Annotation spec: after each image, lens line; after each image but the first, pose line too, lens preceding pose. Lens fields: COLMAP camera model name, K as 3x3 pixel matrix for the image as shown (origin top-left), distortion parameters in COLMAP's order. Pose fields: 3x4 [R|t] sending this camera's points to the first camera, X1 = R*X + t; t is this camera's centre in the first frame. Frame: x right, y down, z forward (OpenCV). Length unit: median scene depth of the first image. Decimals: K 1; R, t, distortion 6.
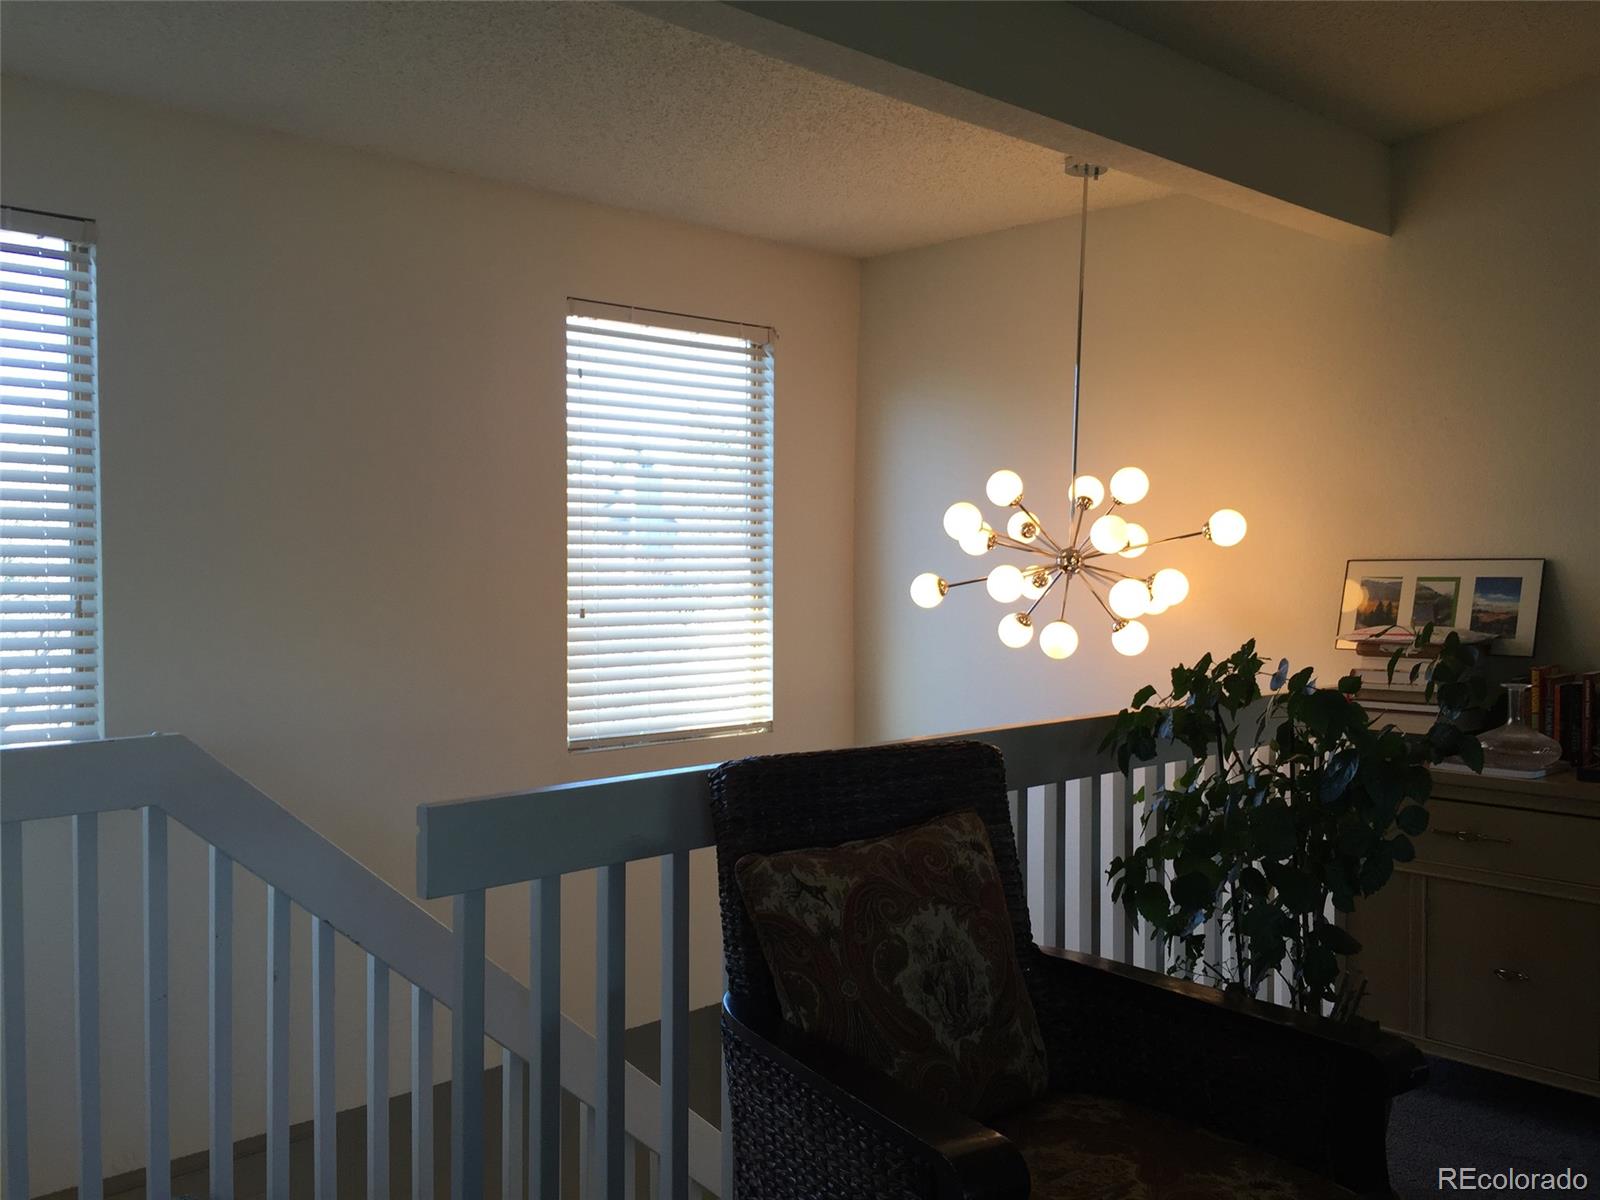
lens RADIAL K [[1368.2, 0, 800.0], [0, 1368.2, 600.0], [0, 0, 1]] dist [0.050155, -0.003577]
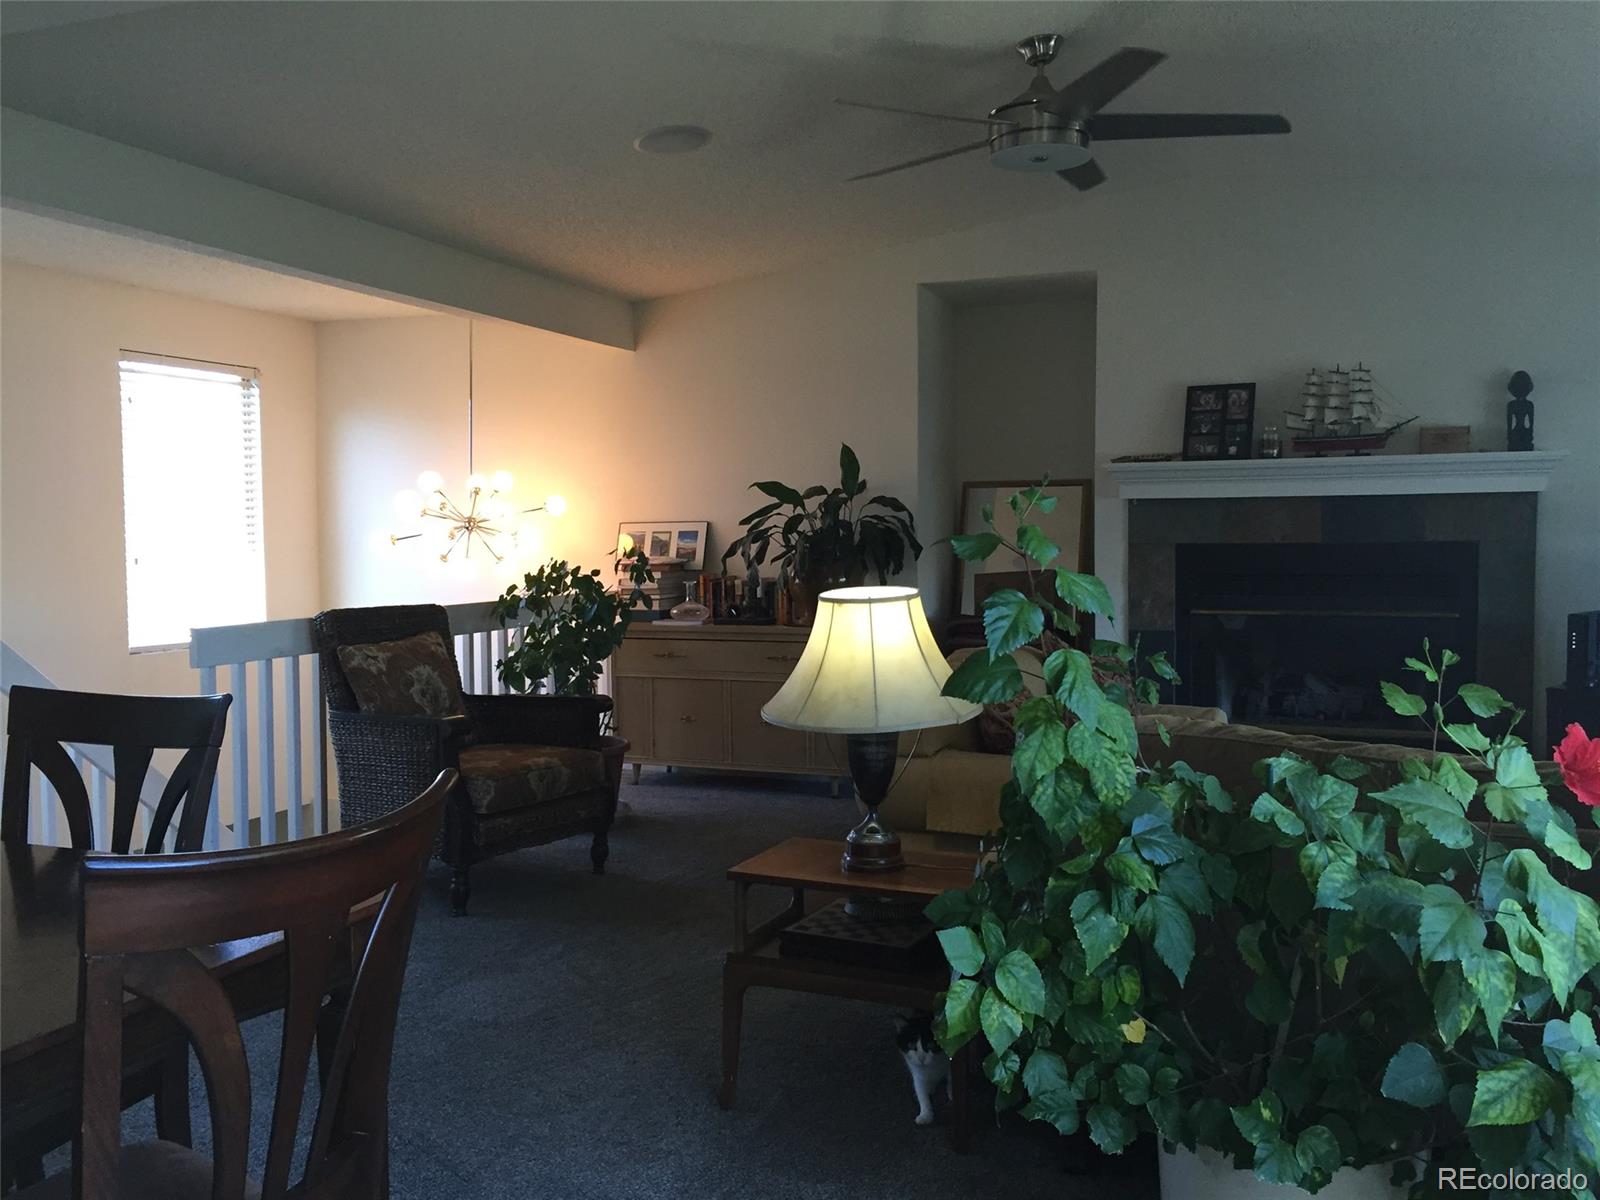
lens RADIAL K [[1352.1, 0, 800.0], [0, 1352.1, 600.0], [0, 0, 1]] dist [0.065407, -0.045645]
pose [[0.902170, -0.030774, 0.430281, -0.224429], [0.022355, 0.999447, 0.024610, 0.045980], [-0.430801, -0.012584, 0.902359, -0.978219]]
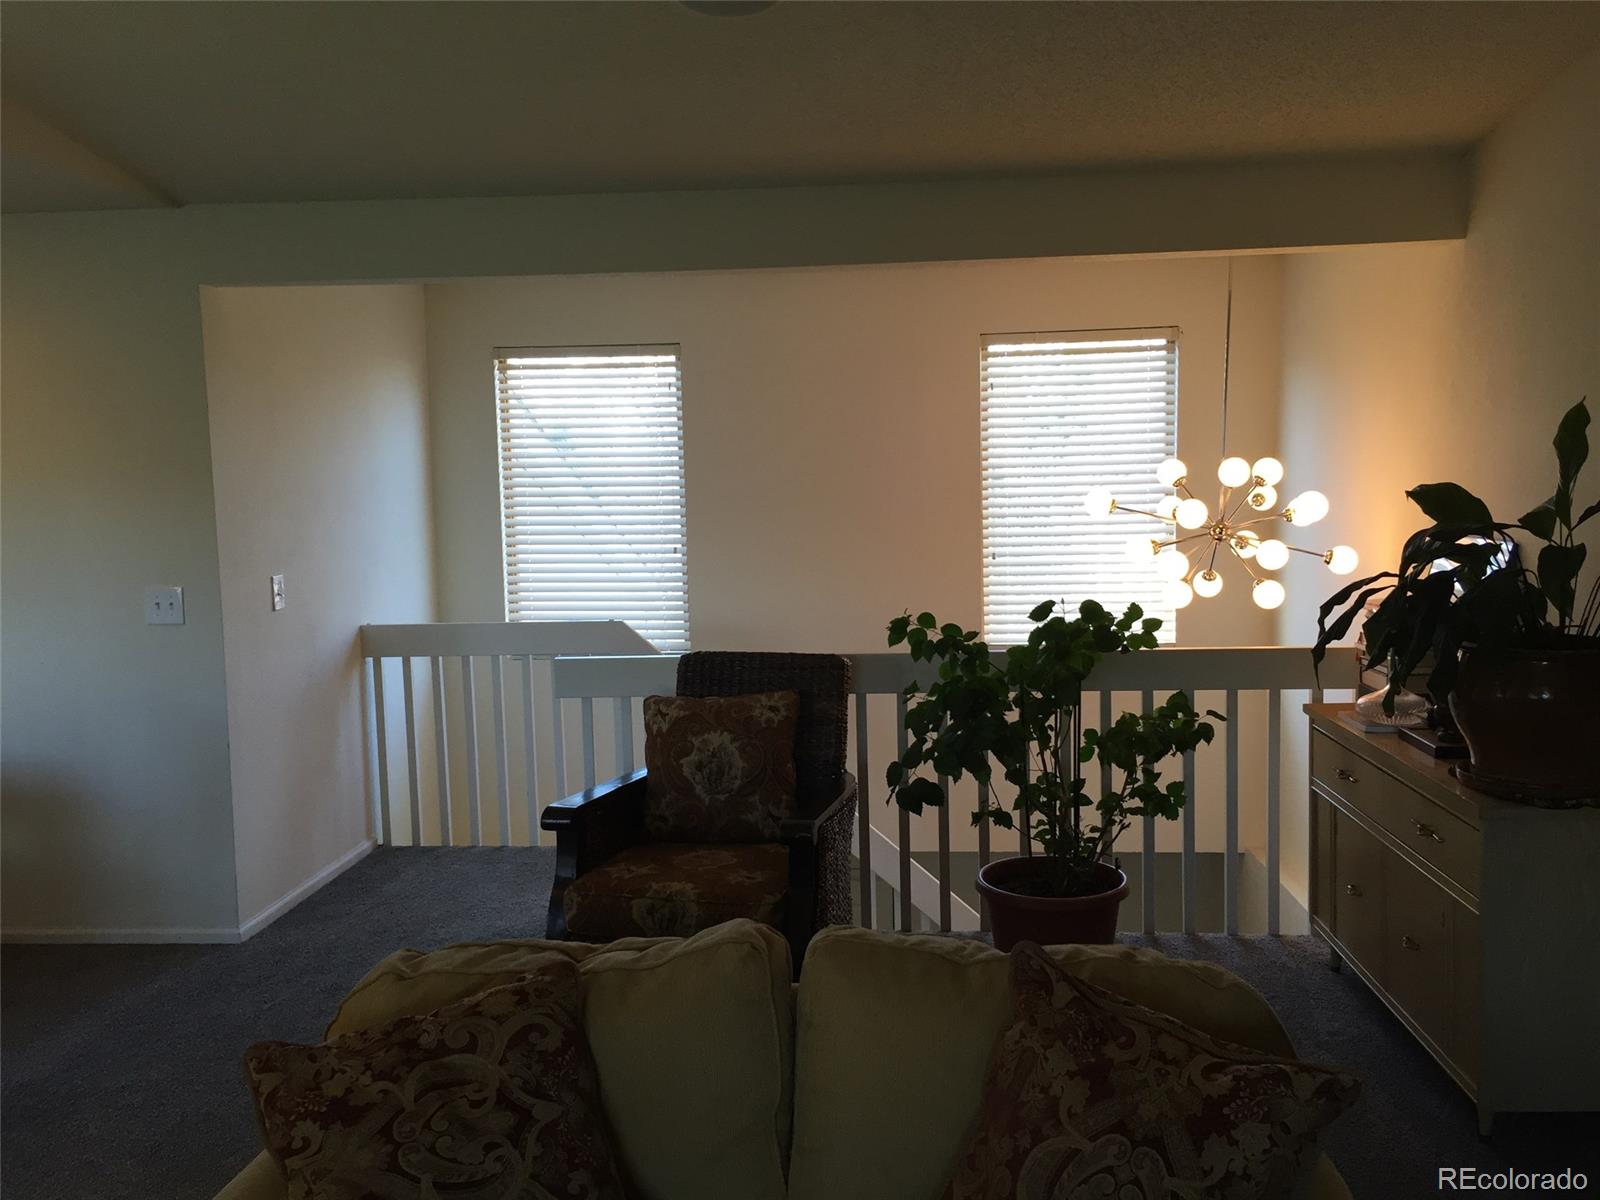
lens RADIAL K [[1352.1, 0, 800.0], [0, 1352.1, 600.0], [0, 0, 1]] dist [0.065407, -0.045645]
pose [[0.683413, 0.053467, -0.728071, 1.097155], [0.002741, 0.997119, 0.075797, -0.079227], [0.730027, -0.053796, 0.681298, -0.164375]]
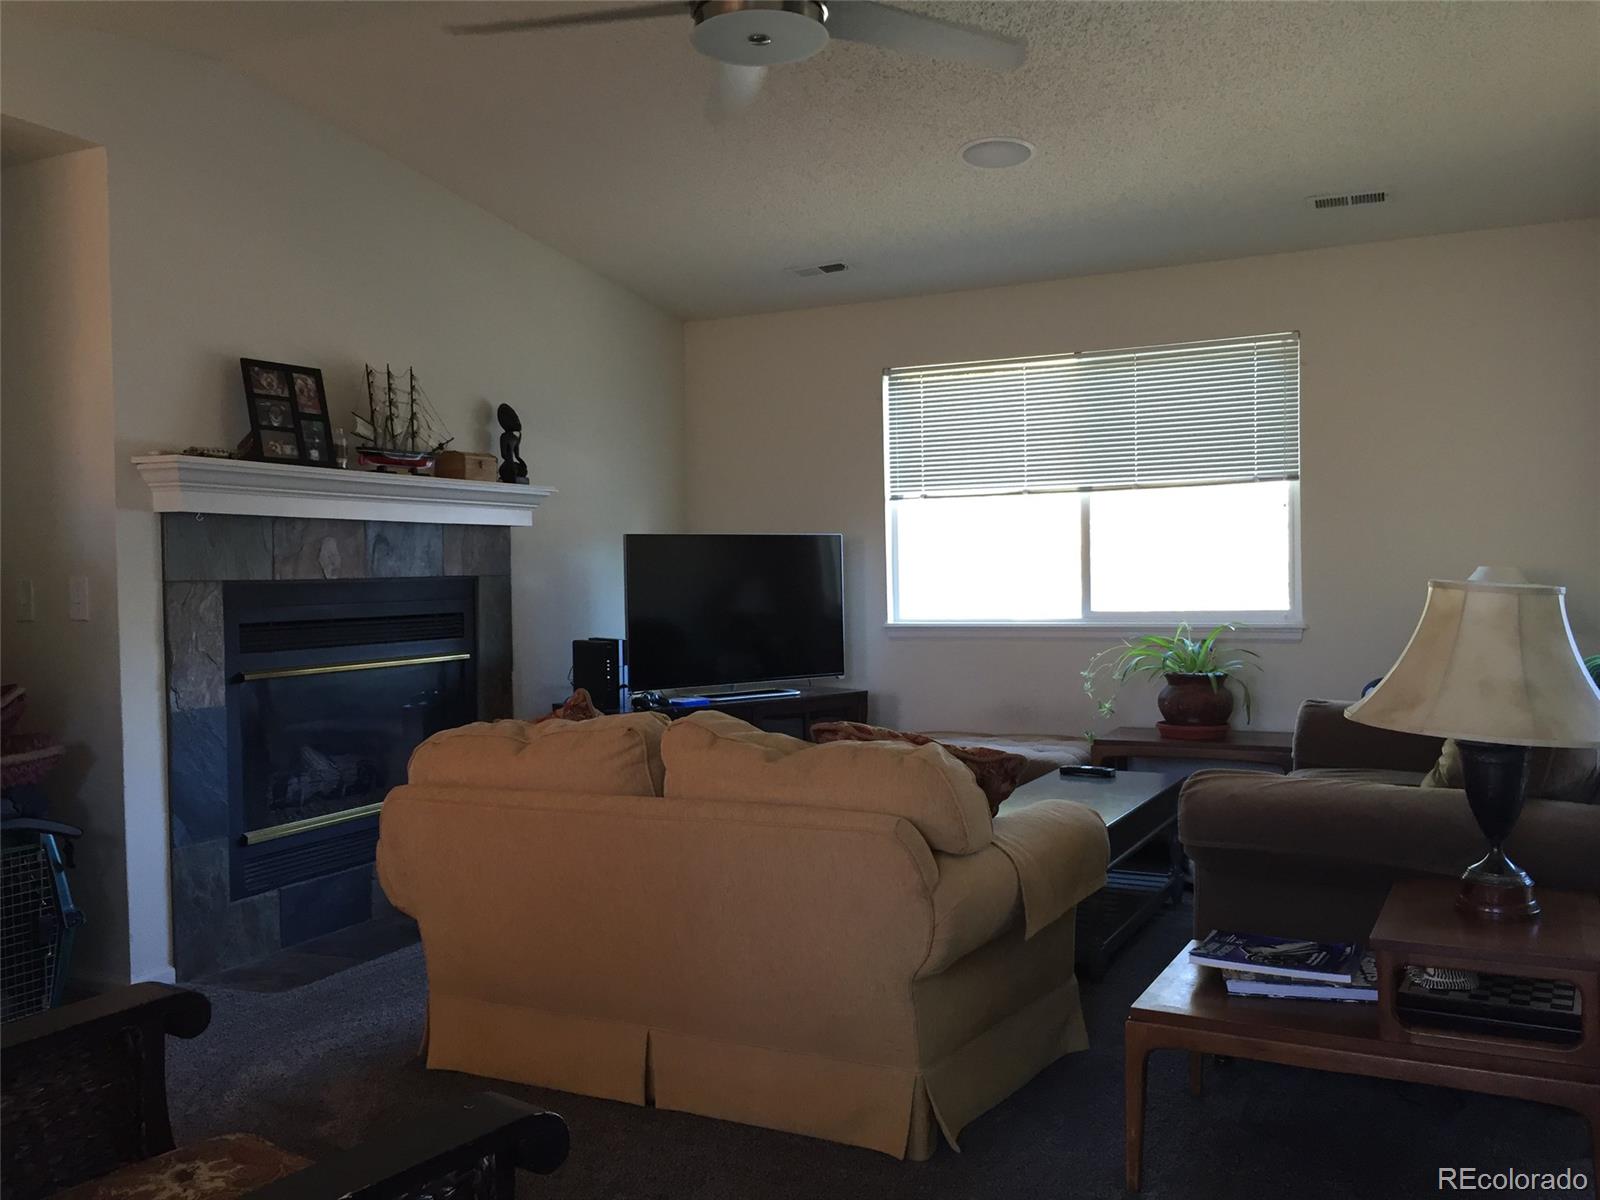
lens RADIAL K [[1368.2, 0, 800.0], [0, 1368.2, 600.0], [0, 0, 1]] dist [0.050155, -0.003577]
pose [[-0.355841, -0.010881, 0.934483, -0.384682], [0.052183, 0.998141, 0.031493, 0.030156], [-0.933089, 0.059971, -0.354611, 0.540422]]
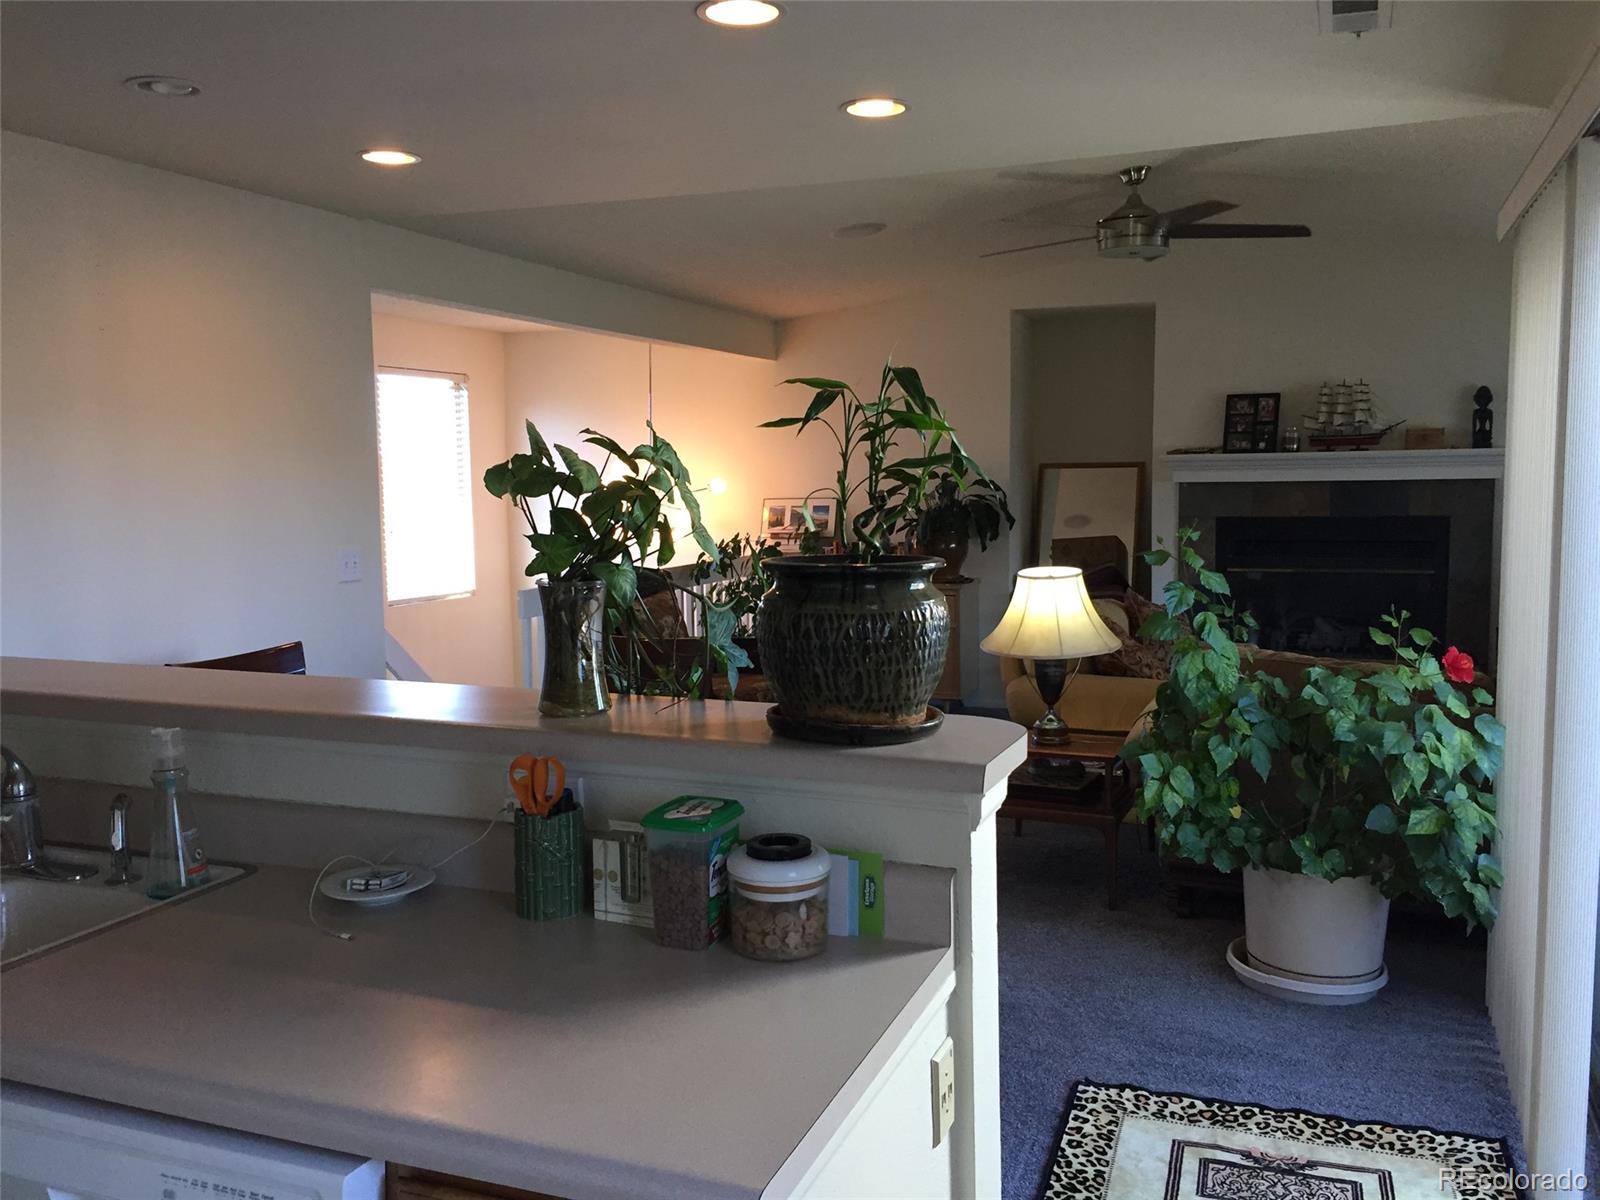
lens RADIAL K [[1344.1, 0, 800.0], [0, 1344.1, 600.0], [0, 0, 1]] dist [0.057332, -0.000680]
pose [[0.902468, -0.055230, 0.427201, -0.678059], [0.028774, 0.997260, 0.068144, -0.015192], [-0.429794, -0.049206, 0.901585, -1.390268]]
